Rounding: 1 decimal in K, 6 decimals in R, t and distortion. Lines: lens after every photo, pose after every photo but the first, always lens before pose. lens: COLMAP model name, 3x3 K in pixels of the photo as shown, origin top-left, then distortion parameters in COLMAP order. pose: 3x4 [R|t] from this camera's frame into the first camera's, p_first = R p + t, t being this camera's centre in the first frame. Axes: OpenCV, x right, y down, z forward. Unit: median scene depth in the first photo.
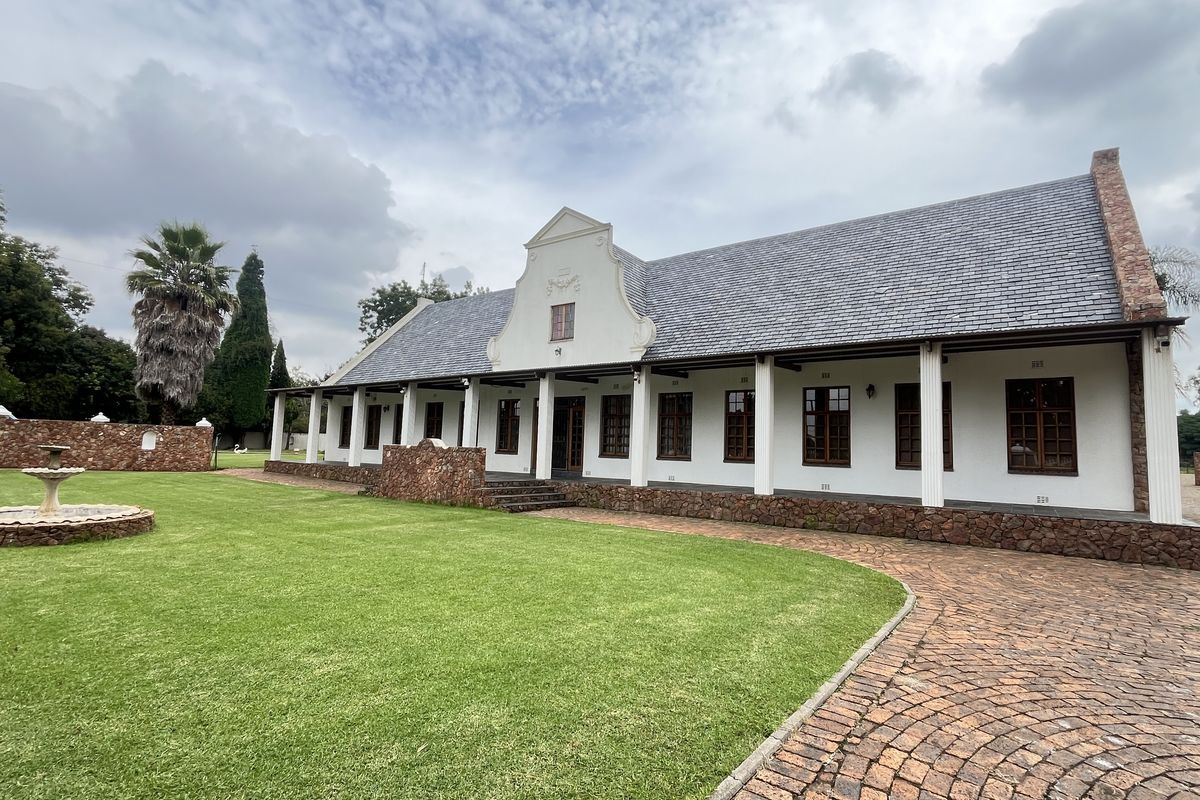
lens RADIAL K [[574.3, 0, 598.2], [0, 574.3, 402.8], [0, 0, 1]] dist [-0.003075, 0.000305]
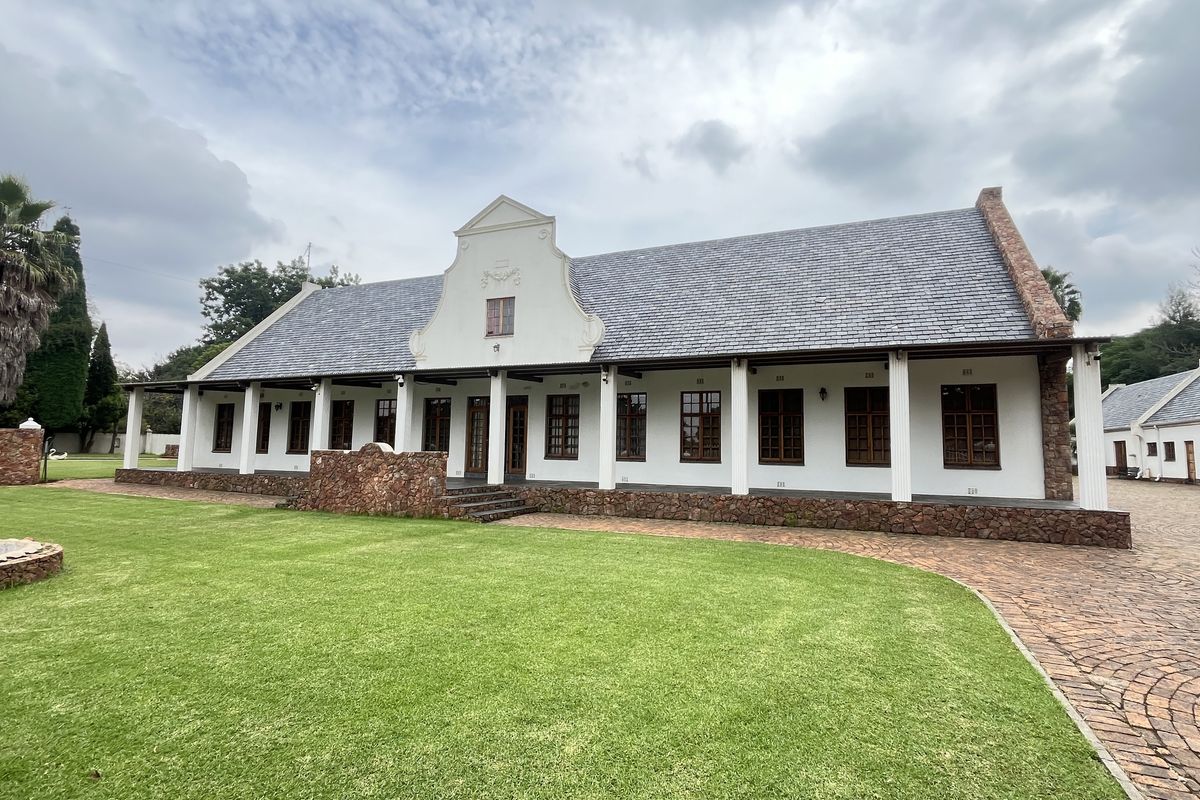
lens RADIAL K [[574.3, 0, 600.3], [0, 574.3, 402.8], [0, 0, 1]] dist [-0.003075, 0.000305]
pose [[0.971974, 0.004137, 0.235050, -0.174279], [-0.005703, 0.999966, 0.005981, -0.007472], [-0.235017, -0.007153, 0.971965, 0.055953]]
